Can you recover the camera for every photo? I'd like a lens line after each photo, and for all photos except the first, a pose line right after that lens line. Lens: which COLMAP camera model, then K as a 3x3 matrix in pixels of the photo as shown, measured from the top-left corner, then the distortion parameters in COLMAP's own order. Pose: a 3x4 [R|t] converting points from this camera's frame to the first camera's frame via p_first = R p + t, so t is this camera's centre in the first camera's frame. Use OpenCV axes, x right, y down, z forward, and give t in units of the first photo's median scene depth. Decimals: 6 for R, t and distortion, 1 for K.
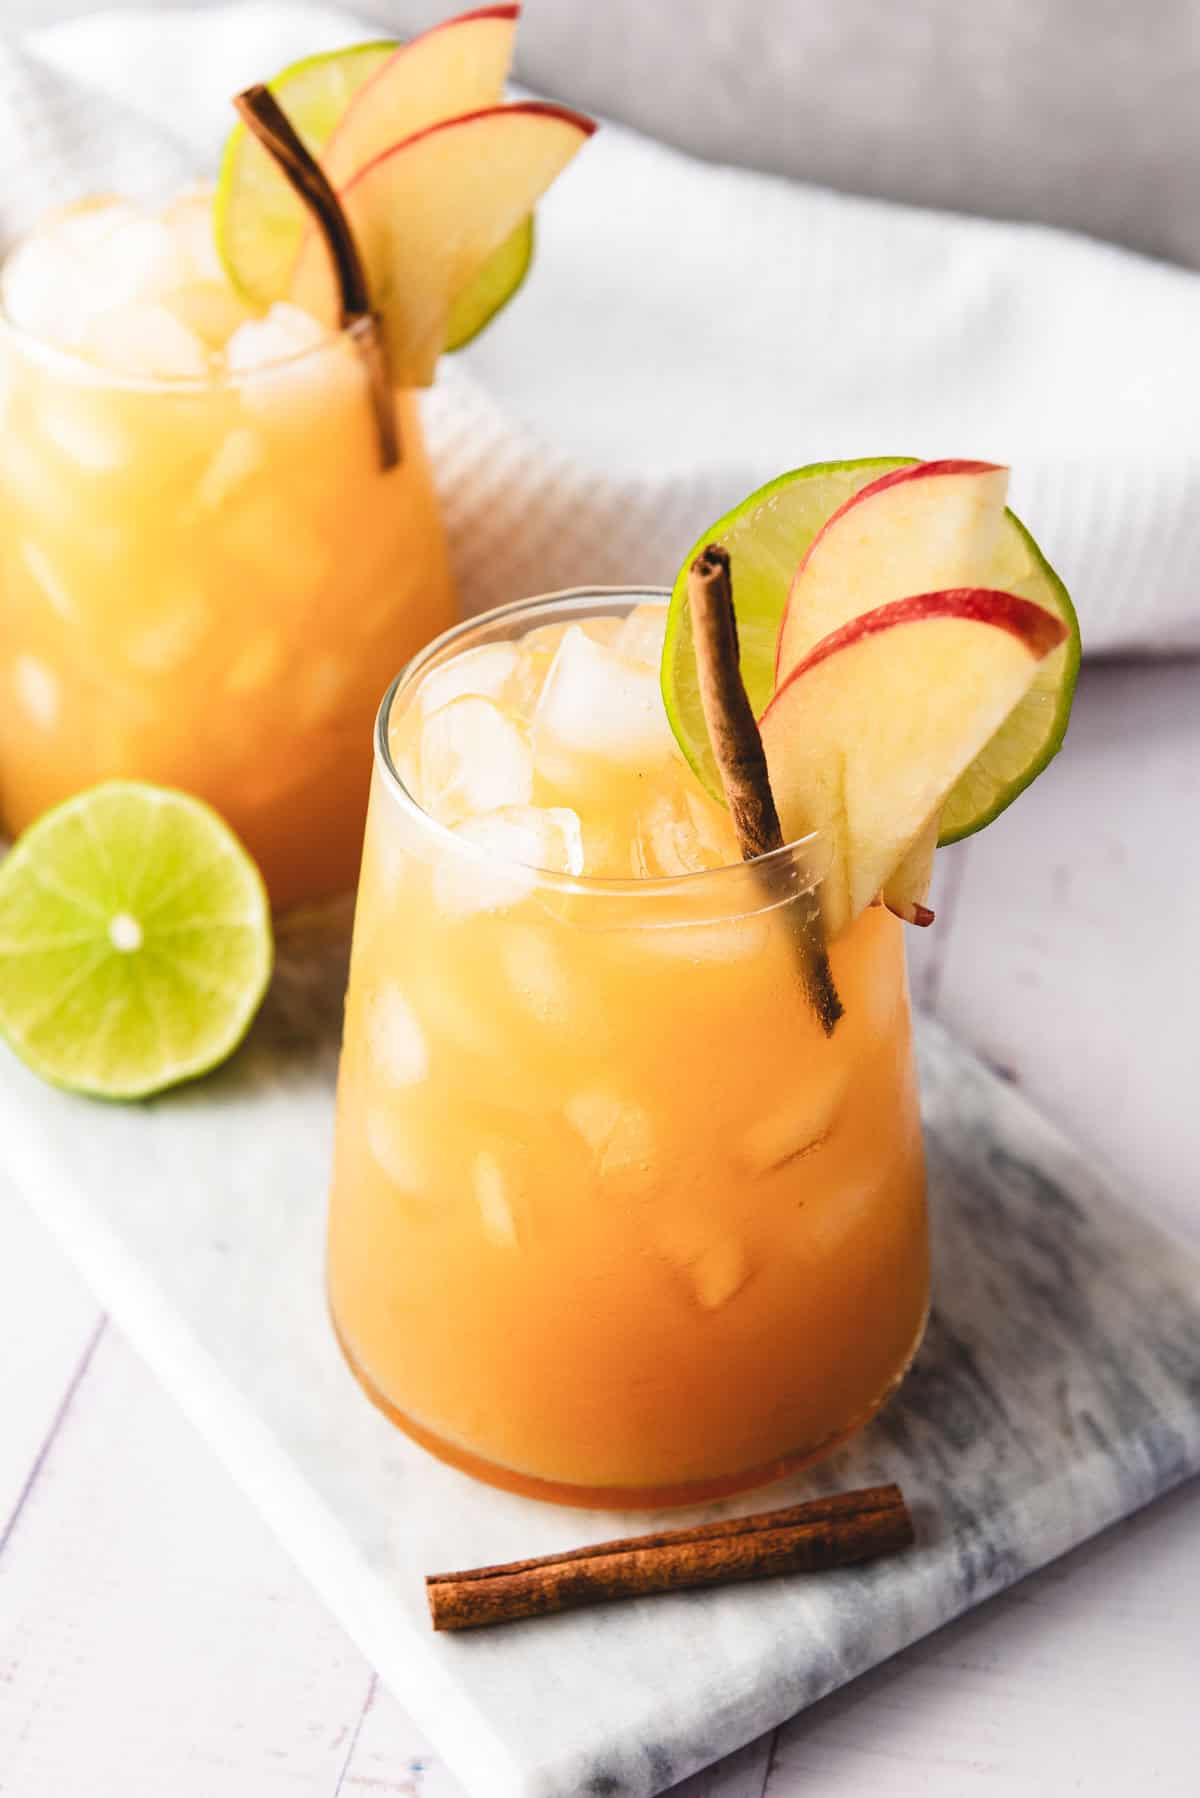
lens RADIAL K [[3119.4, 0, 599.1], [0, 3119.4, 900.9], [0, 0, 1]] dist [-0.050354, 0.000000]
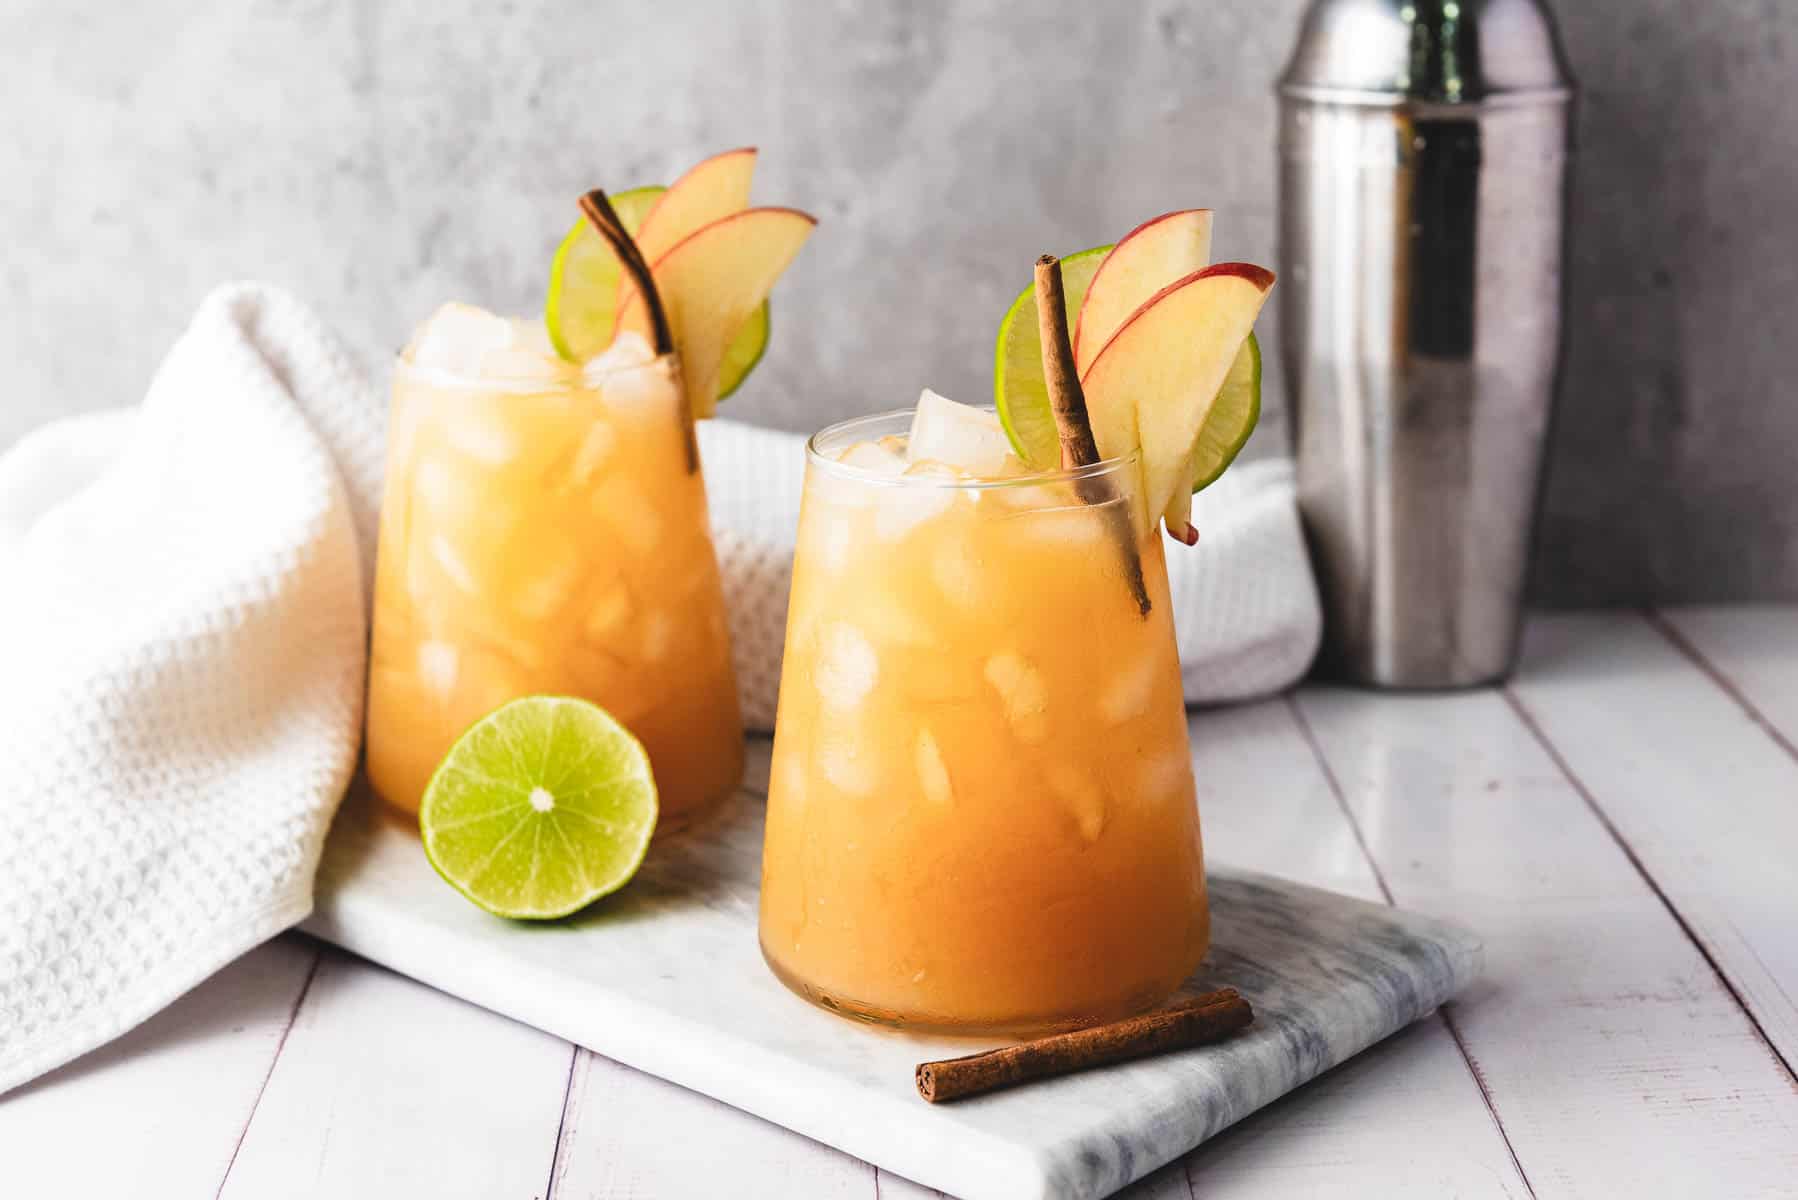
lens RADIAL K [[3119.4, 0, 907.3], [0, 3119.4, 592.3], [0, 0, 1]] dist [-0.050354, 0.000000]
pose [[0.969639, -0.079060, 0.231408, -0.307975], [0.168567, 0.901640, -0.398283, 0.493152], [-0.177158, 0.425199, 0.887593, -0.233488]]
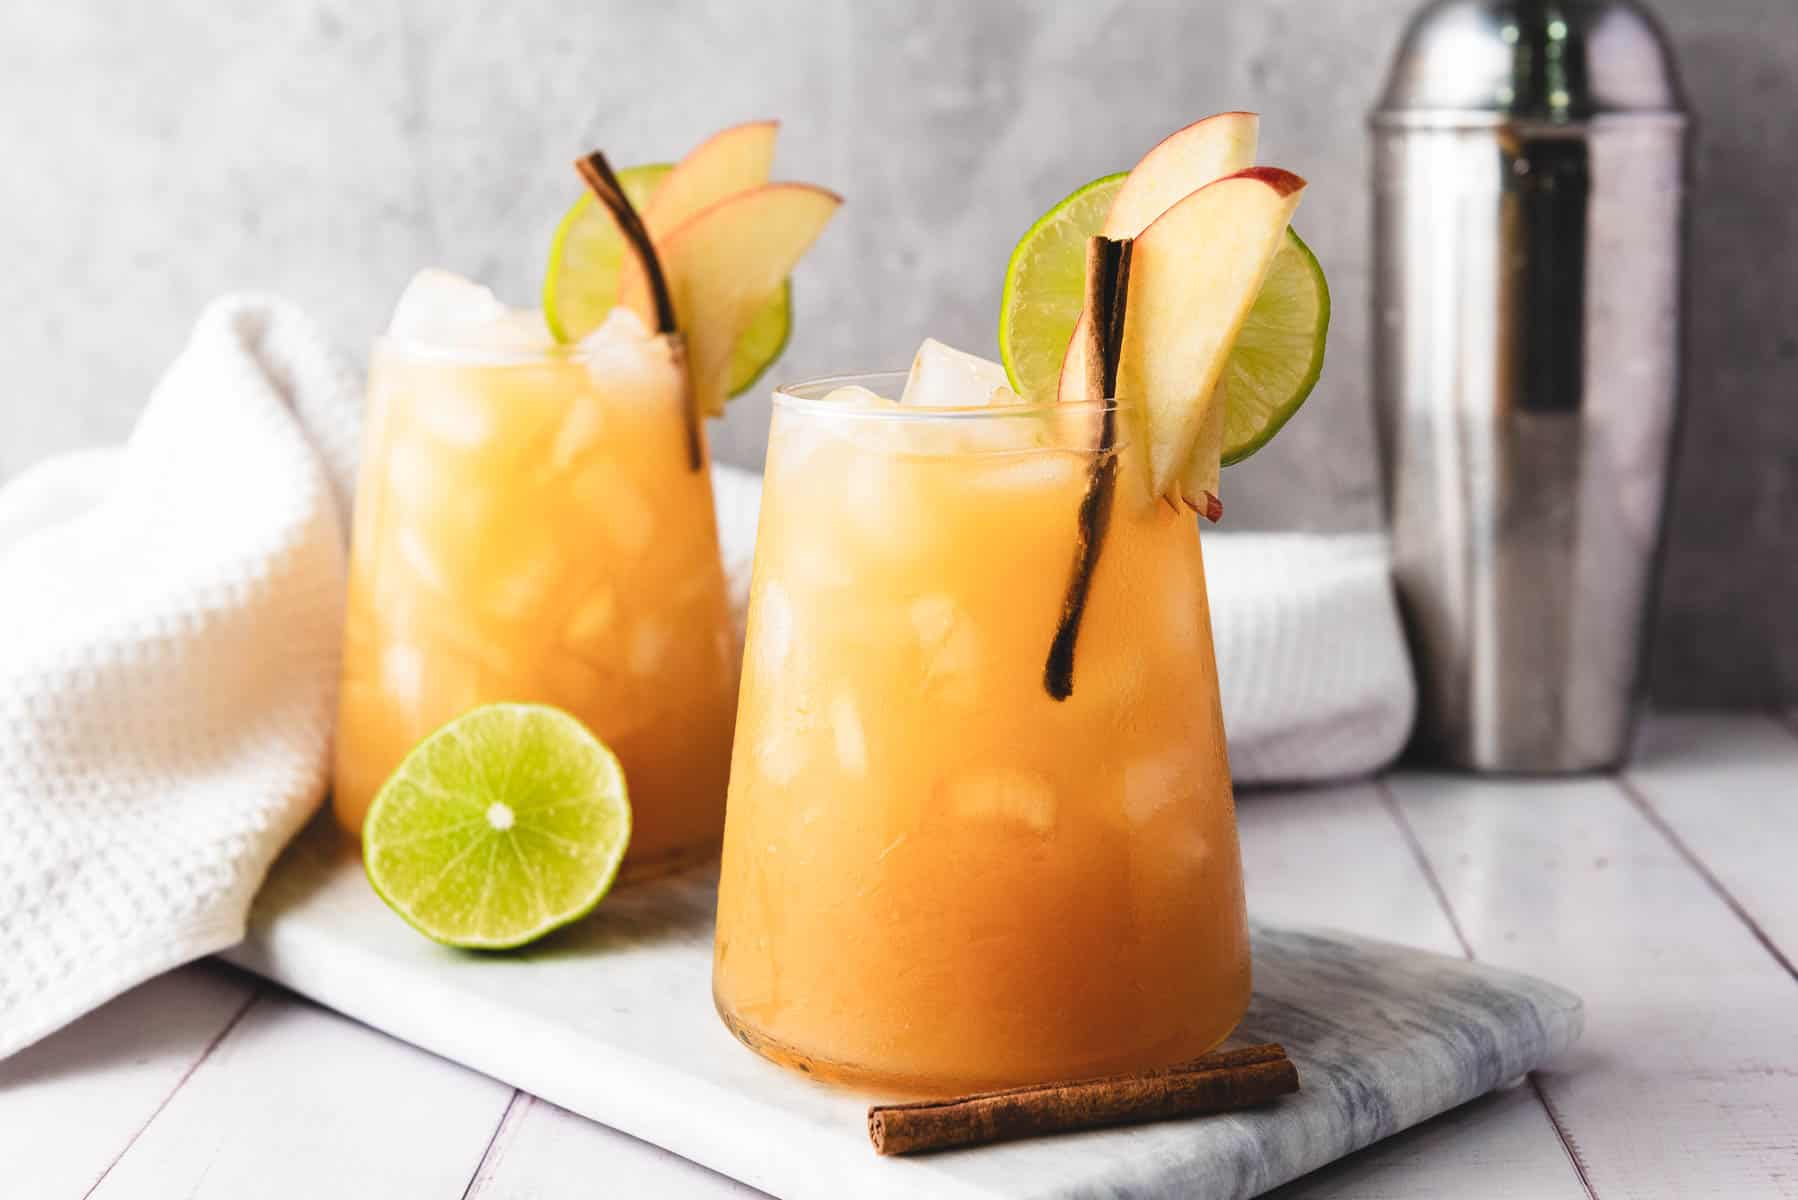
lens RADIAL K [[2839.8, 0, 904.3], [0, 2839.8, 610.0], [0, 0, 1]] dist [-0.084350, 0.000000]
pose [[0.984085, -0.042444, 0.172554, -0.187866], [0.122116, 0.866960, -0.483186, 0.482306], [-0.129089, 0.496567, 0.858345, 0.044797]]
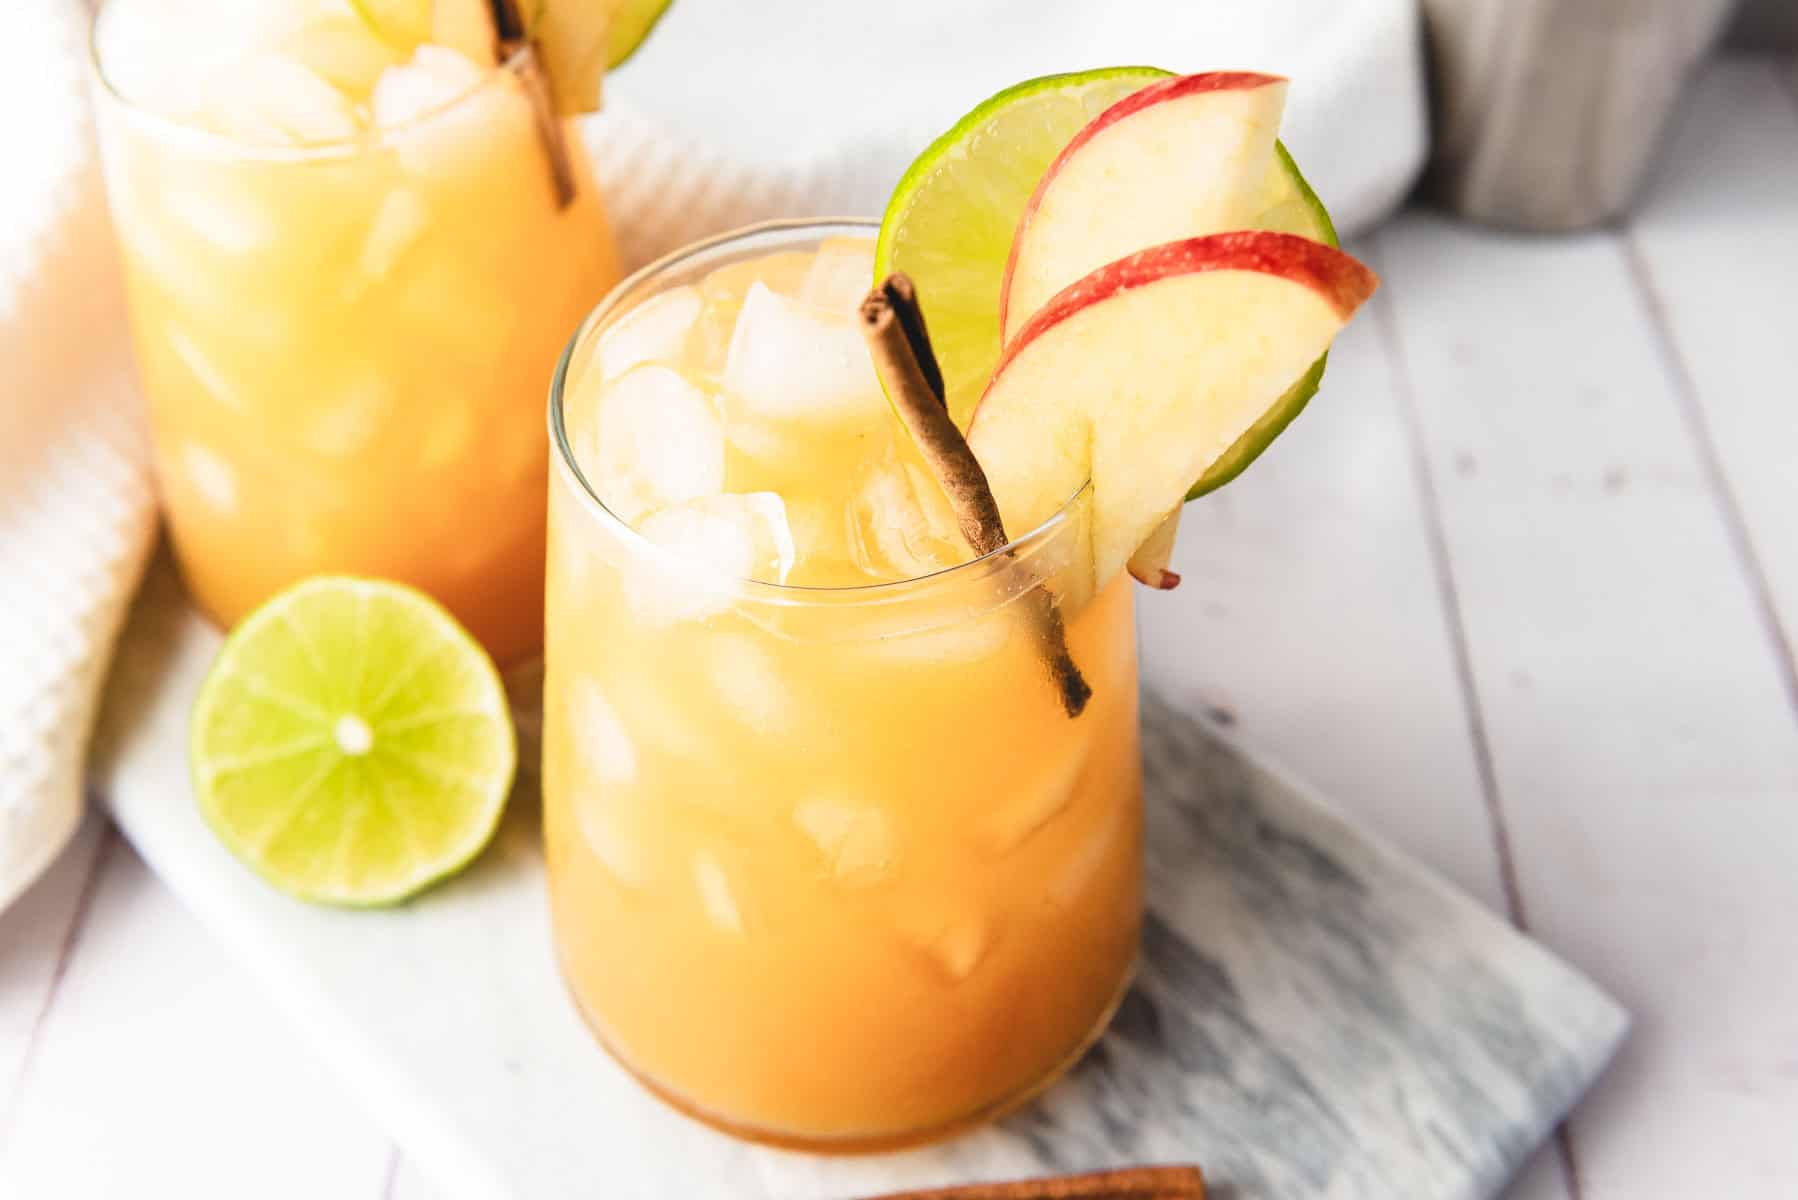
lens RADIAL K [[1950.9, 0, 883.5], [0, 1950.9, 615.9], [0, 0, 1]] dist [-0.045546, 0.000000]
pose [[0.982279, -0.135648, 0.129333, -0.067401], [0.114845, 0.980960, 0.156614, -0.102063], [-0.148115, -0.138986, 0.979155, 0.416435]]
